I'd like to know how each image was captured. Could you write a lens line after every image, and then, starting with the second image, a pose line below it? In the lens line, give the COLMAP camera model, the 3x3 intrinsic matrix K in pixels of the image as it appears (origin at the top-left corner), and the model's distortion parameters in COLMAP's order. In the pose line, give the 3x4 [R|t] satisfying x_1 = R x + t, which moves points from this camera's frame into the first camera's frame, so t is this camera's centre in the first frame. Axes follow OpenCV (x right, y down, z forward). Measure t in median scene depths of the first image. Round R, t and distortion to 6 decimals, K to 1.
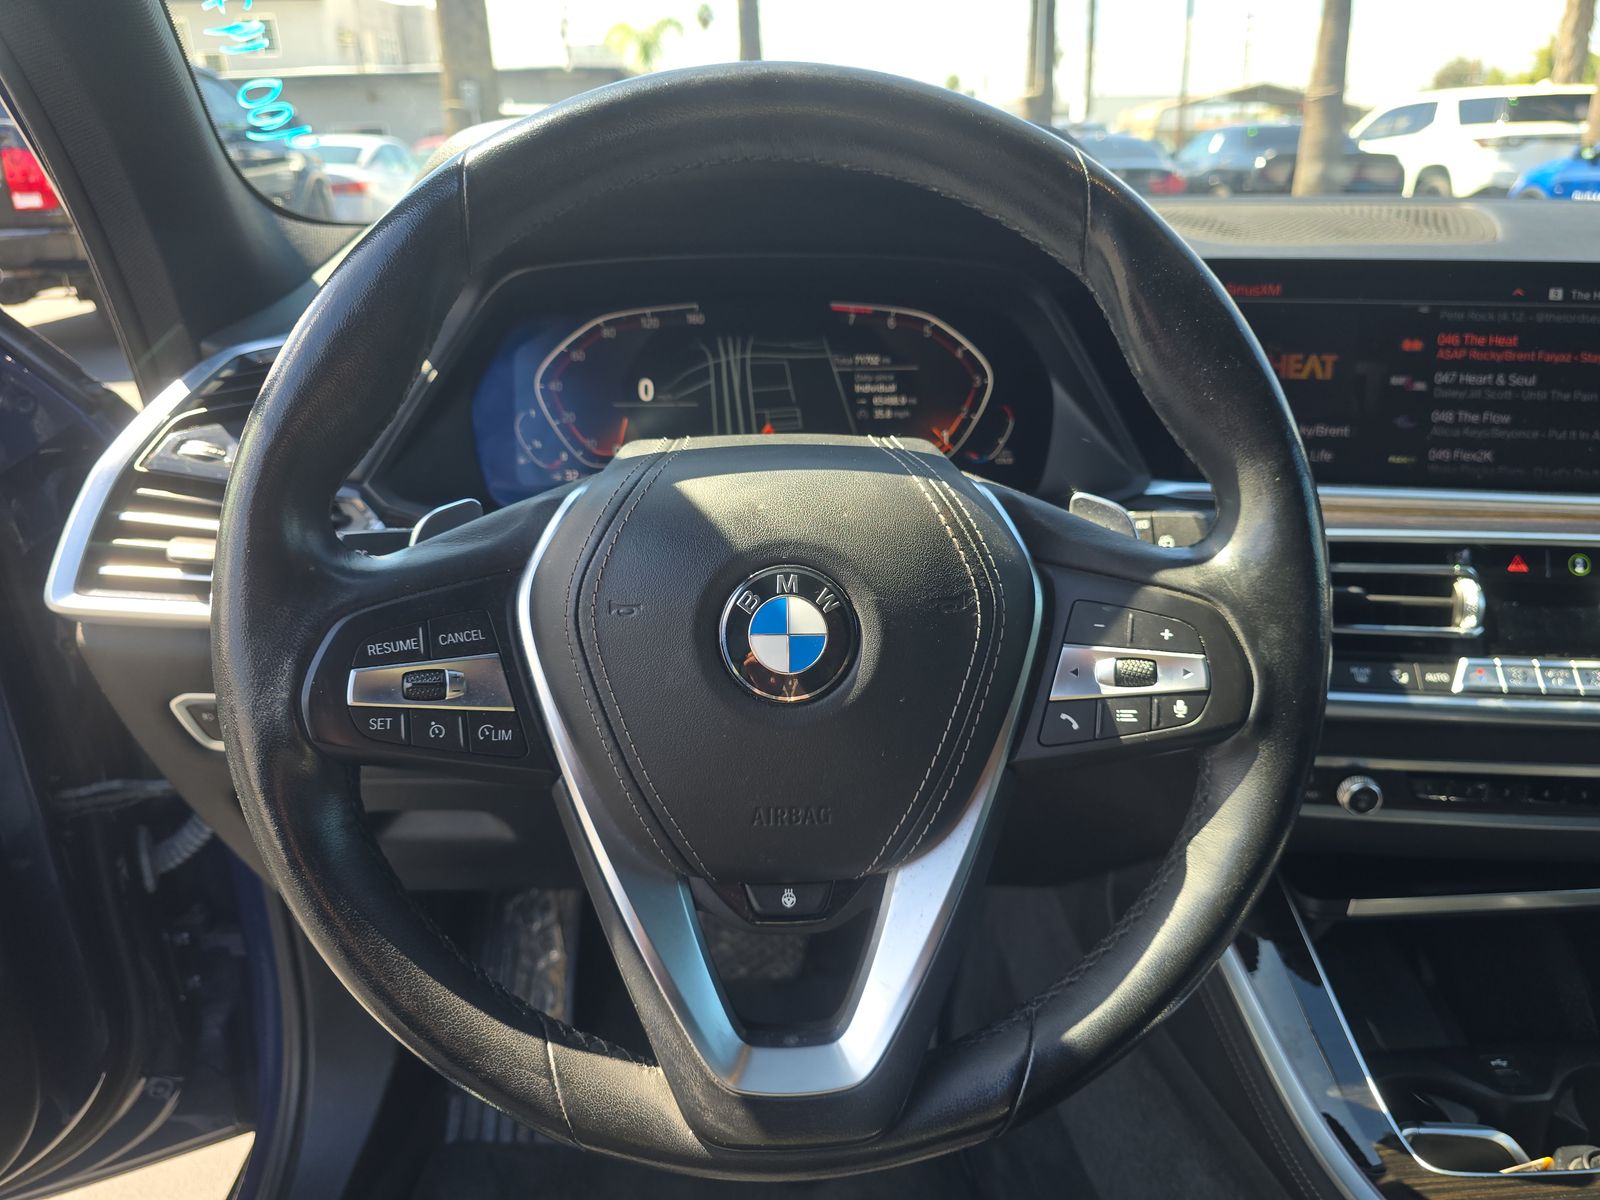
lens RADIAL K [[1092.5, 0, 800.0], [0, 1092.5, 600.0], [0, 0, 1]] dist [0.041110, -0.066115]
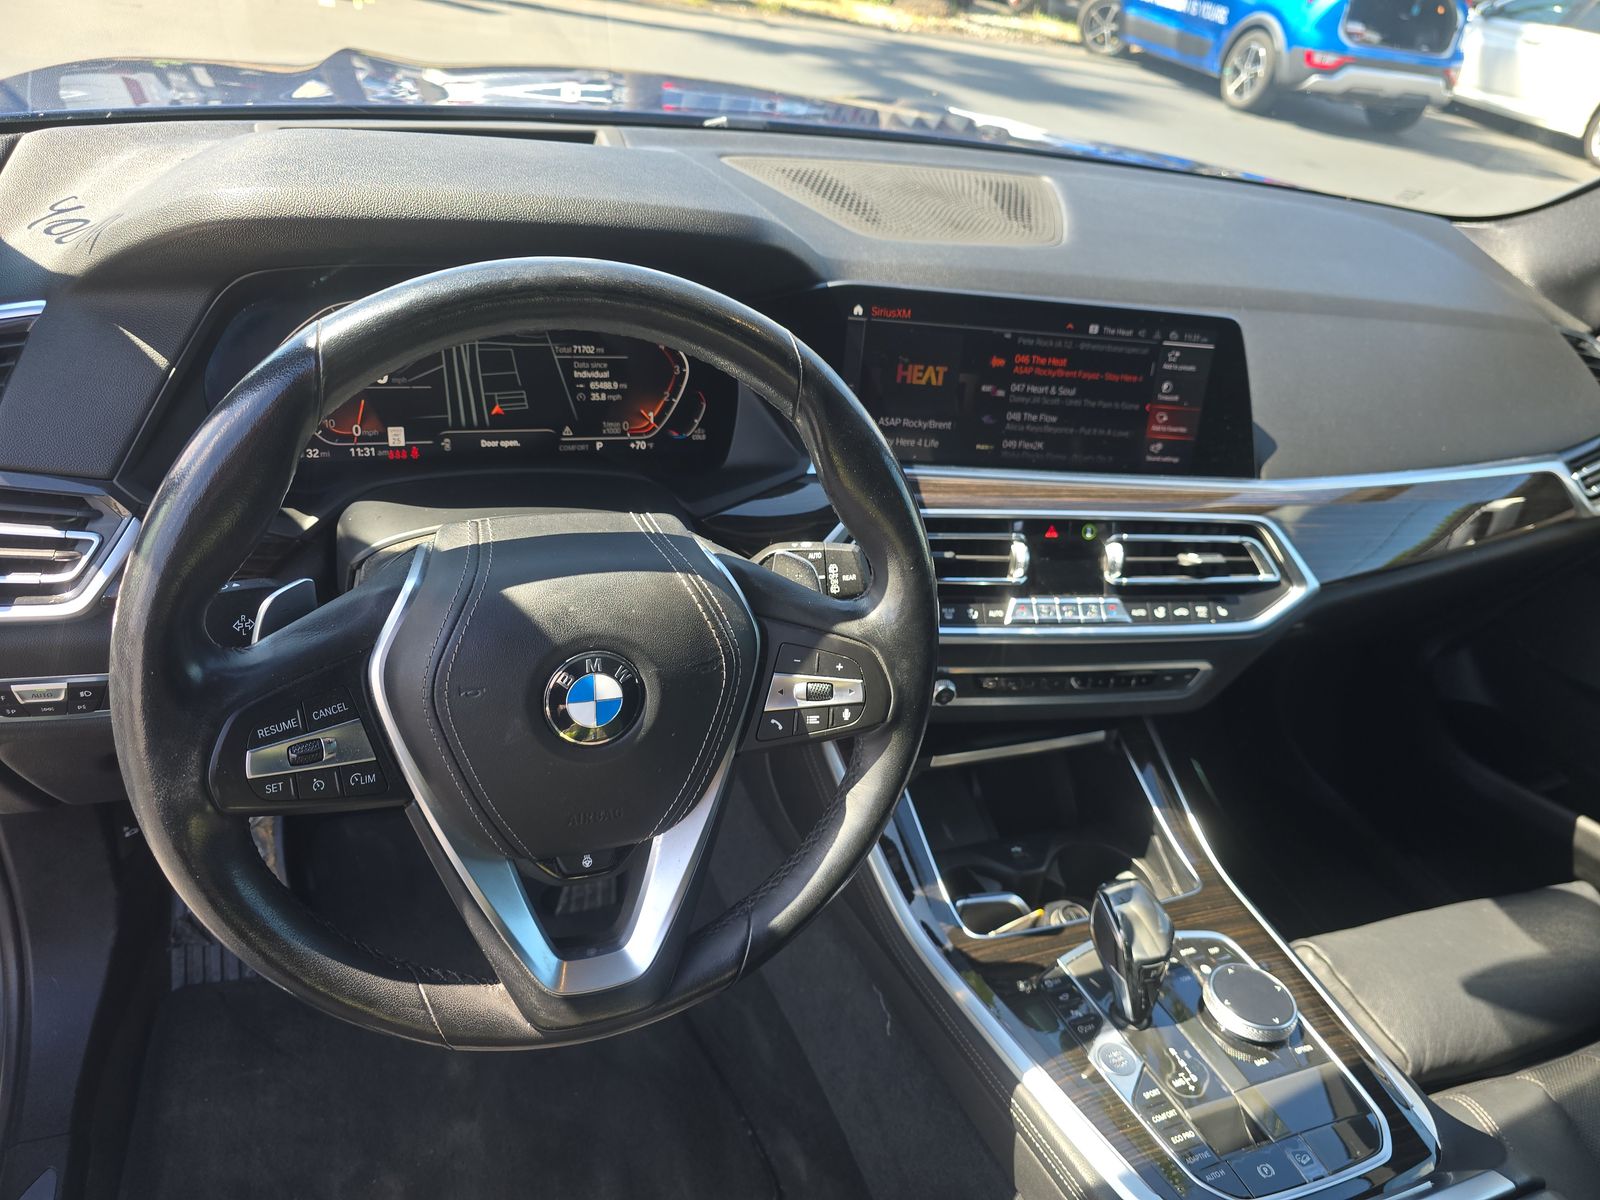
lens RADIAL K [[1074.6, 0, 796.5], [0, 1074.6, 604.4], [0, 0, 1]] dist [0.044091, -0.041193]
pose [[0.941630, -0.048615, 0.333122, -0.136698], [-0.029500, 0.973796, 0.225500, -0.251714], [-0.335355, -0.222165, 0.915522, -0.202122]]
